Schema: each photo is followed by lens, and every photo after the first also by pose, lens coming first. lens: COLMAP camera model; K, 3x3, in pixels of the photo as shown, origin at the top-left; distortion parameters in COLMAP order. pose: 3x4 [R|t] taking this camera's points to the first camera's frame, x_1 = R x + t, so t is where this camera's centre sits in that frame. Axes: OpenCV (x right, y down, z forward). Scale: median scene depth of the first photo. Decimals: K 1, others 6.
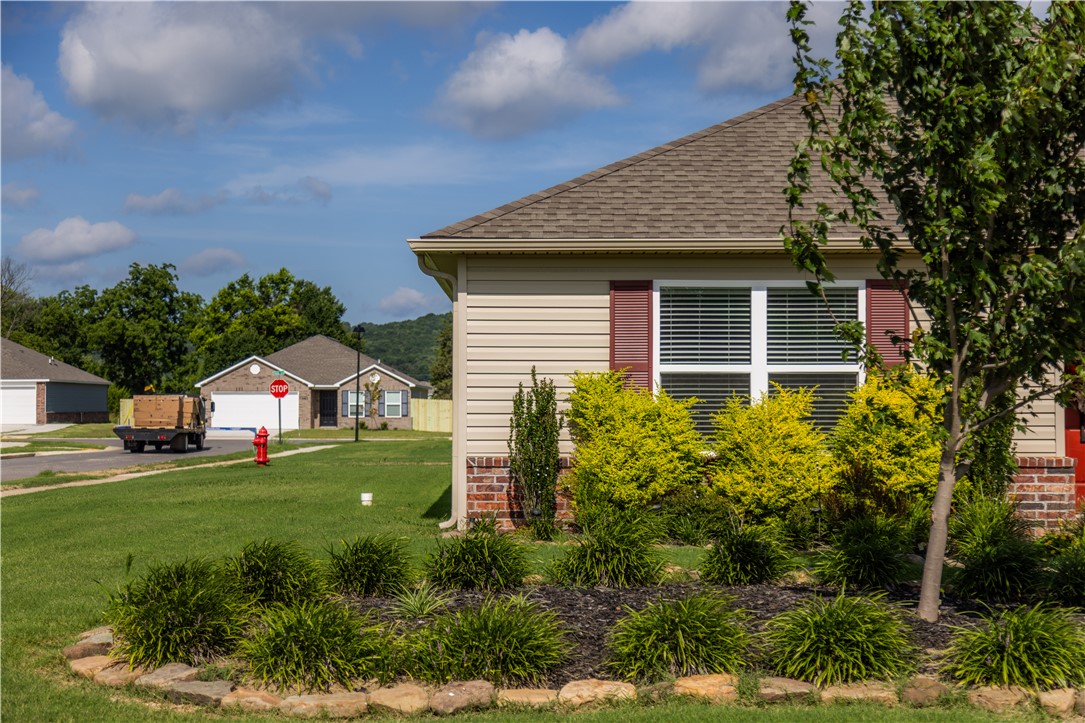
lens RADIAL K [[1863.4, 0, 540.4], [0, 1863.4, 389.3], [0, 0, 1]] dist [0.056667, 0.002890]
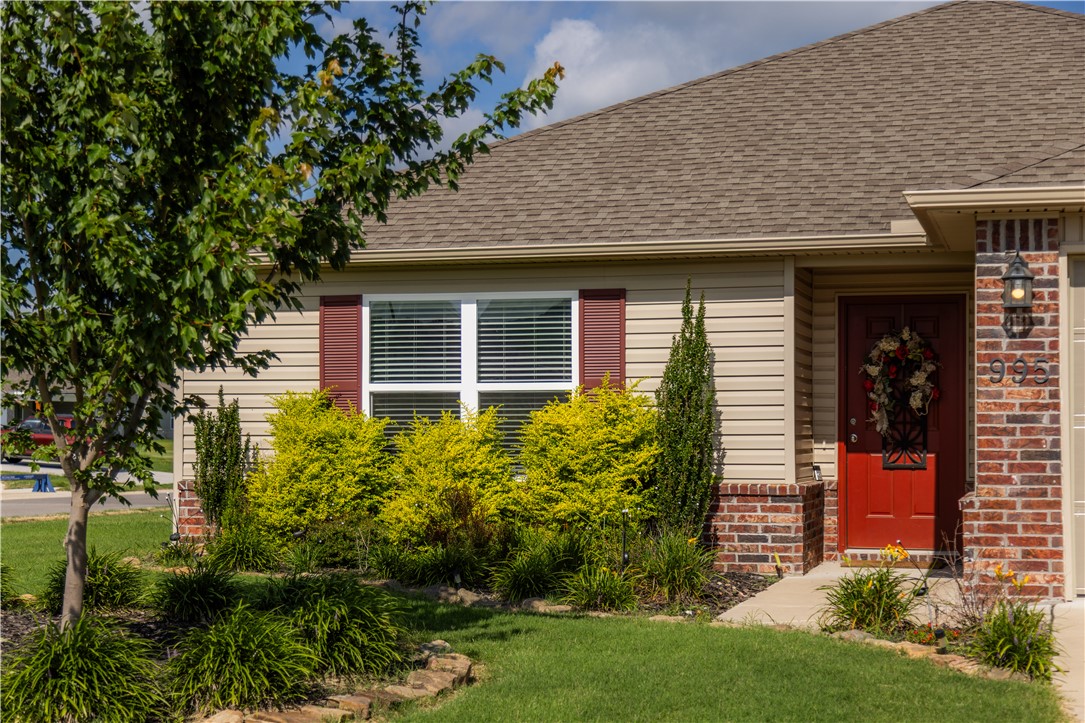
lens RADIAL K [[1863.4, 0, 540.4], [0, 1863.4, 389.3], [0, 0, 1]] dist [0.056667, 0.002890]
pose [[0.963623, -0.006123, -0.267195, 0.401406], [0.002218, 0.999886, -0.014914, 0.003945], [0.267256, 0.013779, 0.963527, 0.109897]]
